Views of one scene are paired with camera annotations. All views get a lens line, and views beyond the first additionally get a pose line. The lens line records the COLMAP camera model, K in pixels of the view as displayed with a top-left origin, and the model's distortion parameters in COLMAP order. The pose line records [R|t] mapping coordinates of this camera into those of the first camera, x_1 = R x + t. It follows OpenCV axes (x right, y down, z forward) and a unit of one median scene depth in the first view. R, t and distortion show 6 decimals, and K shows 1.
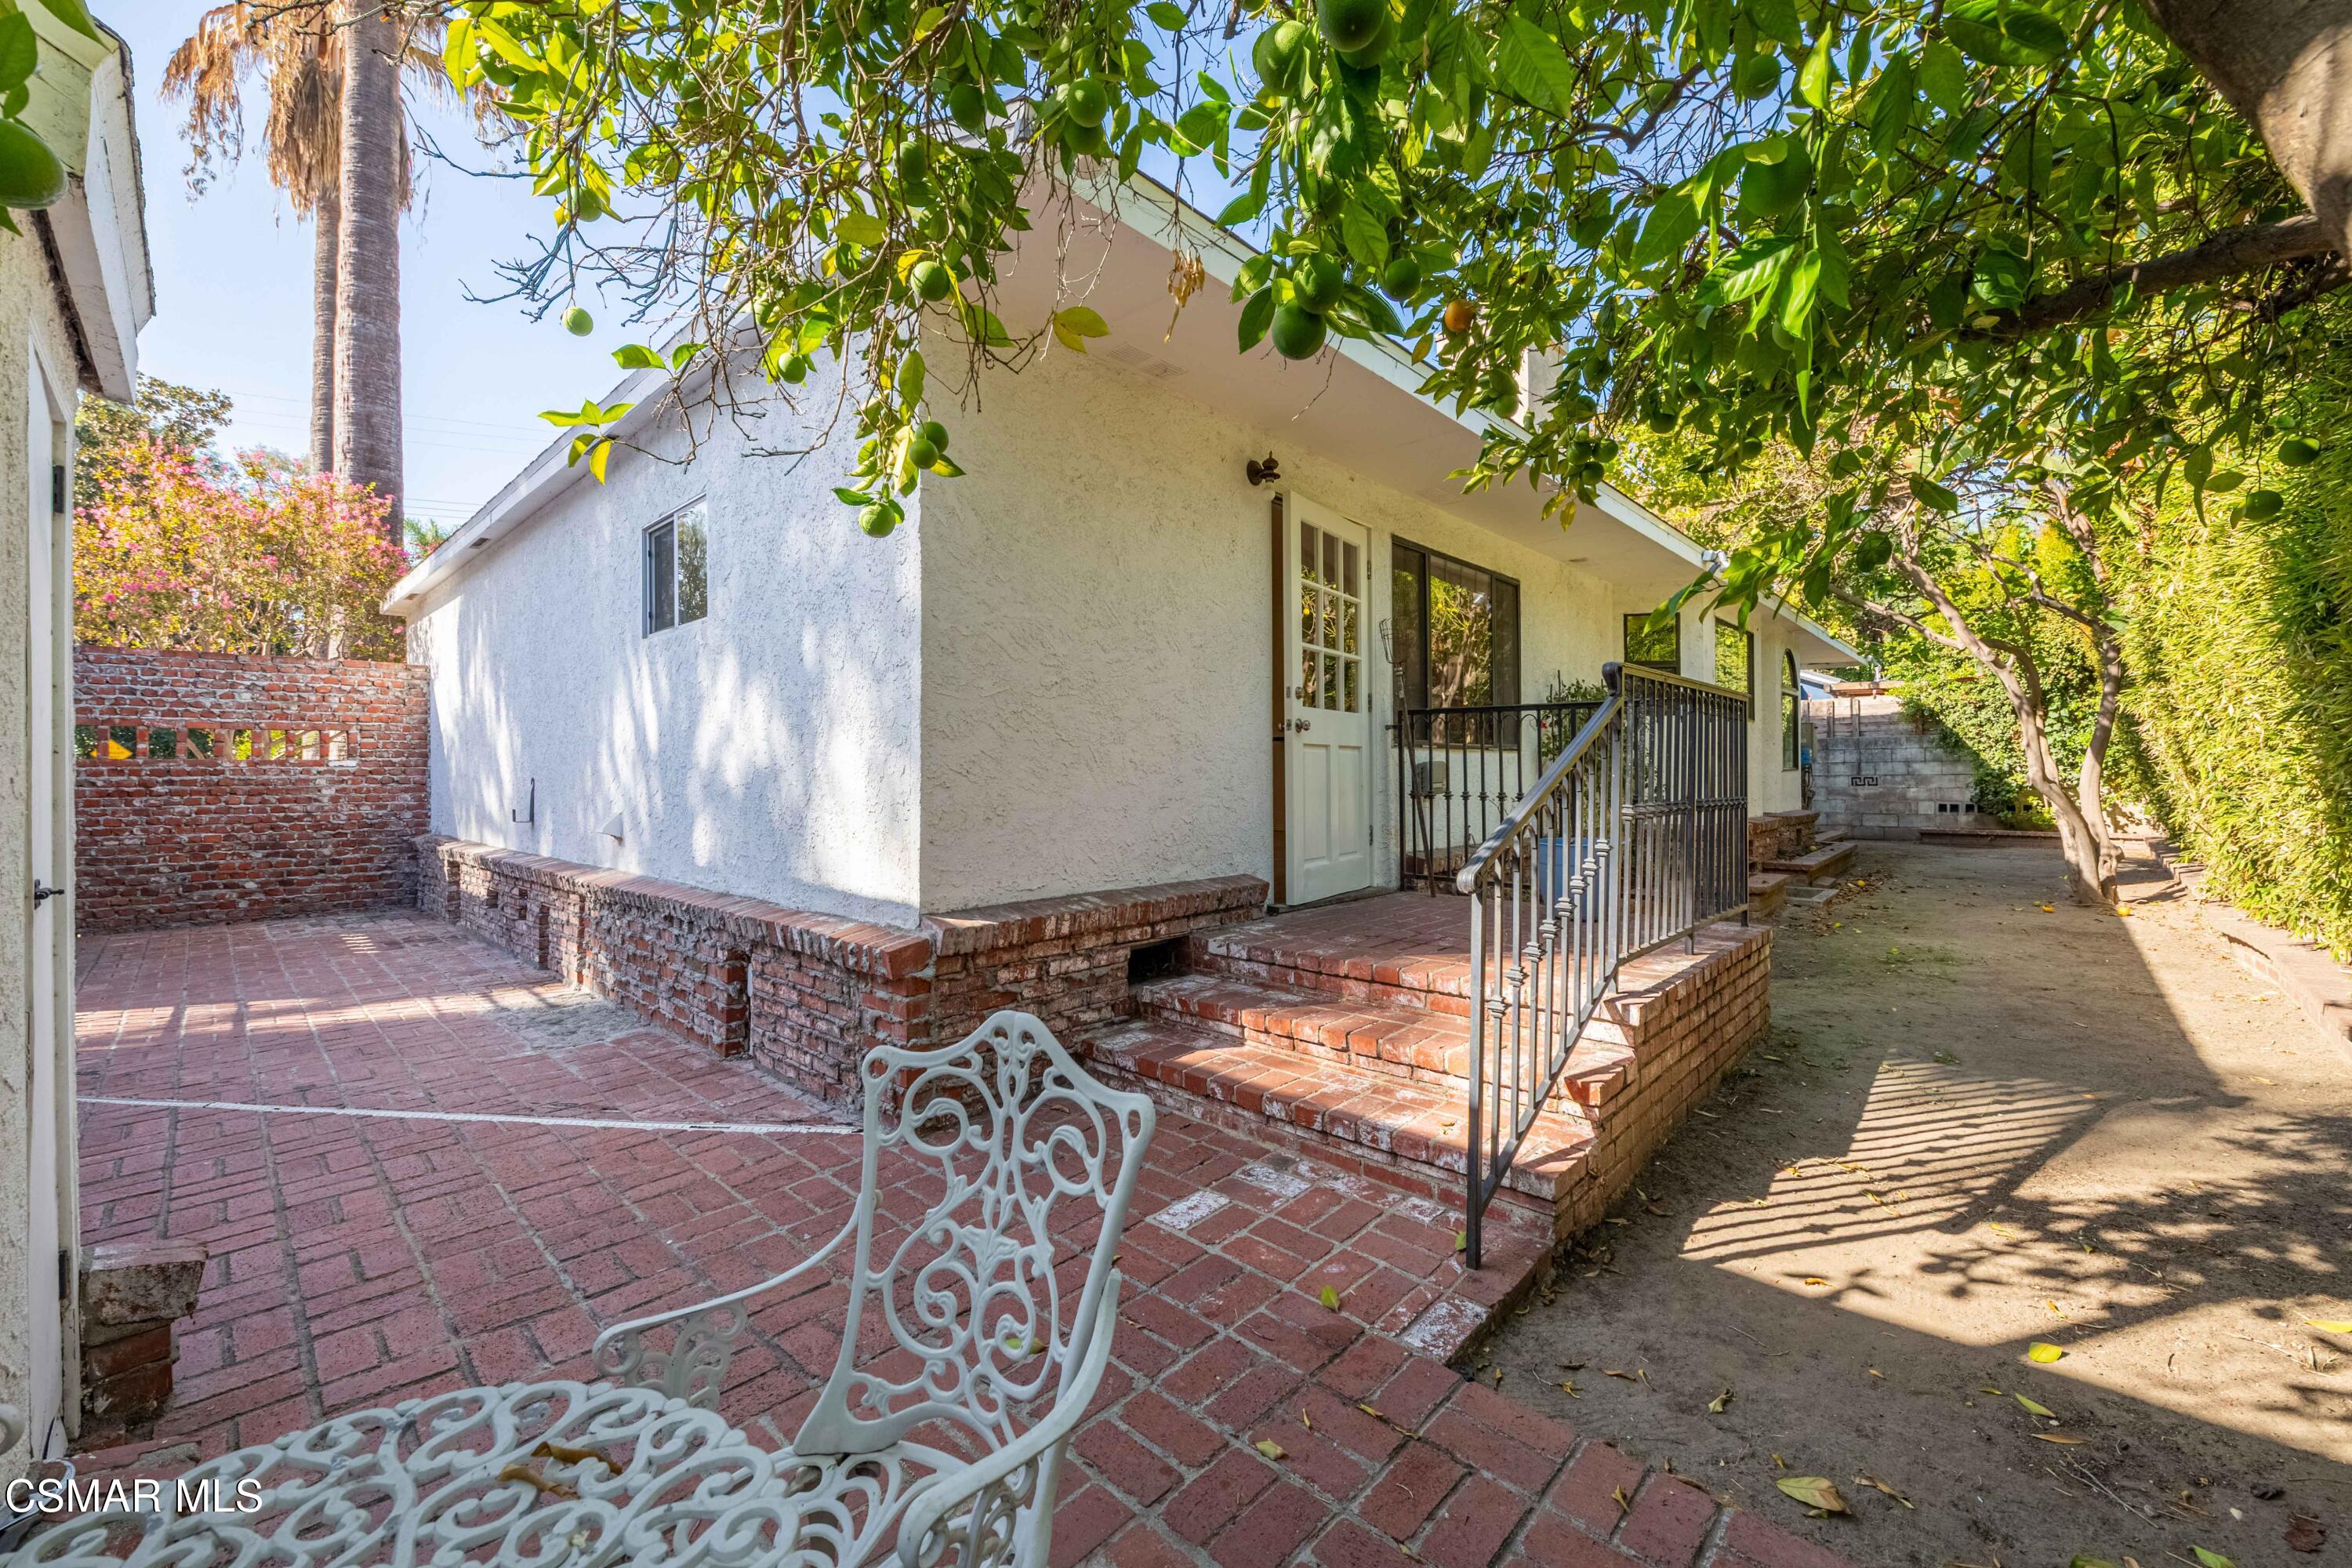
lens RADIAL K [[939.6, 0, 1214.4], [0, 939.6, 783.2], [0, 0, 1]] dist [-0.000357, -0.003535]
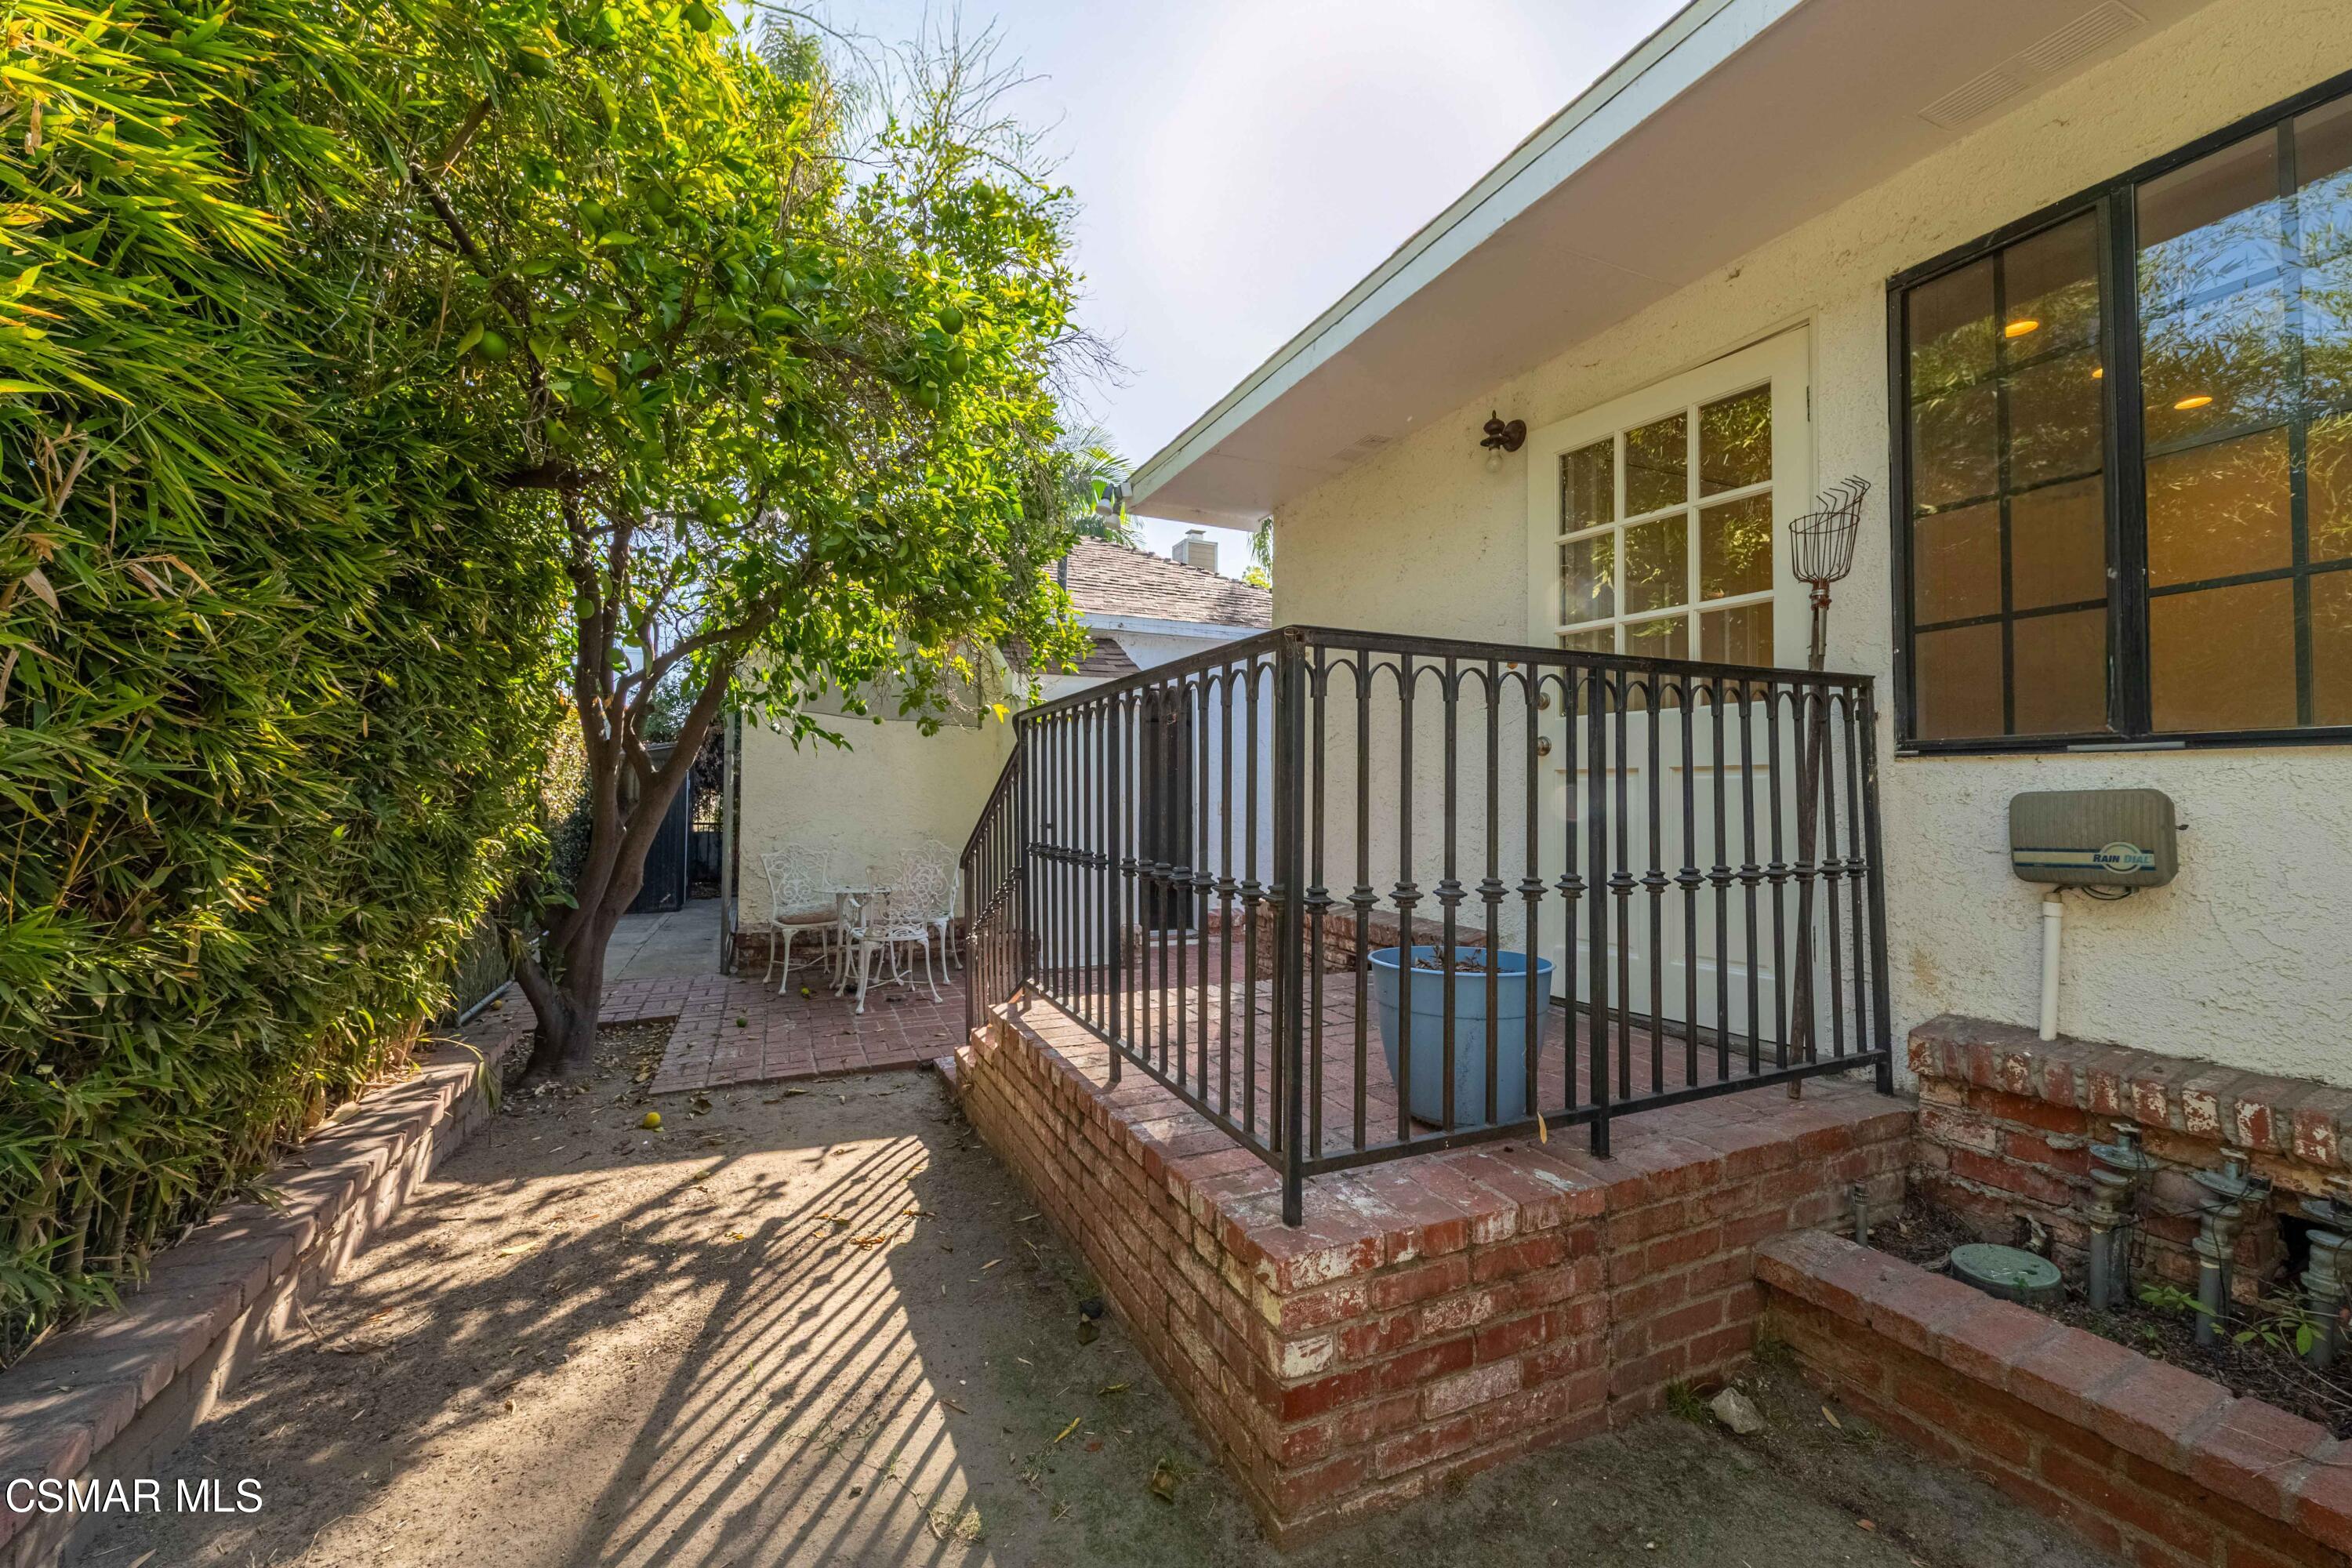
lens RADIAL K [[939.6, 0, 1179.4], [0, 939.6, 785.3], [0, 0, 1]] dist [-0.000357, -0.003535]
pose [[-0.413756, -0.000315, -0.910388, 1.661887], [0.003690, 0.999991, -0.002024, -0.052924], [0.910380, -0.004197, -0.413752, 1.970544]]
